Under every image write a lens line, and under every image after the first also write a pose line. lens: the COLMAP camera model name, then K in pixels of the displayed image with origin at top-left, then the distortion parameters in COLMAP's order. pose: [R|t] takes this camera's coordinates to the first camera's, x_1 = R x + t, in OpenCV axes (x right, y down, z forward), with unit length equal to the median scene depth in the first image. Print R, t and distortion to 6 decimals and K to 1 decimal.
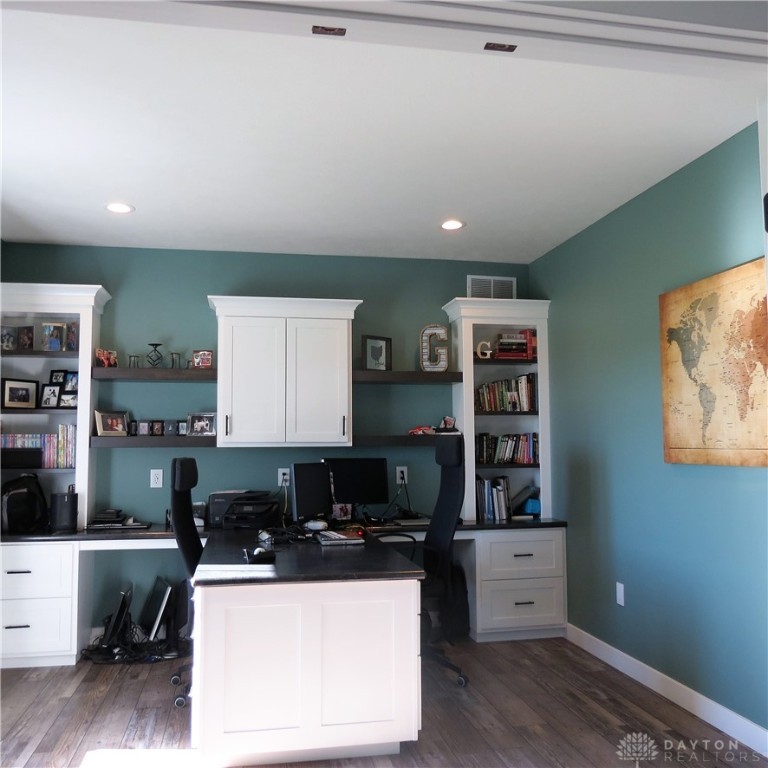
lens RADIAL K [[750.0, 0, 354.9], [0, 750.0, 384.5], [0, 0, 1]] dist [-0.016089, 0.019708]
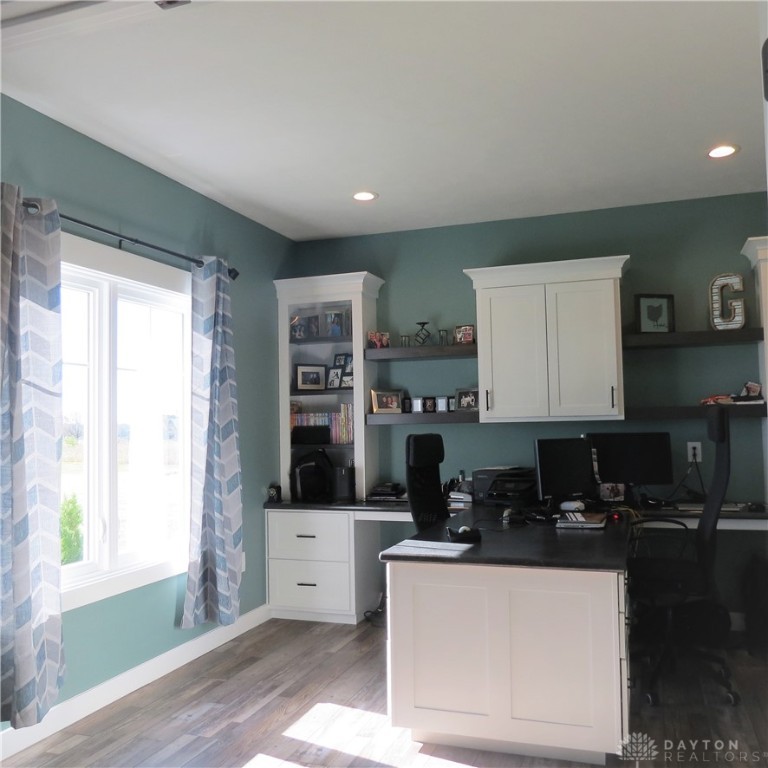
lens RADIAL K [[750.0, 0, 354.9], [0, 750.0, 384.5], [0, 0, 1]] dist [-0.016089, 0.019708]
pose [[0.866215, -0.038075, -0.498219, 0.164368], [0.054864, 0.998311, 0.019093, 0.005628], [0.496651, -0.043873, 0.866841, 0.065393]]
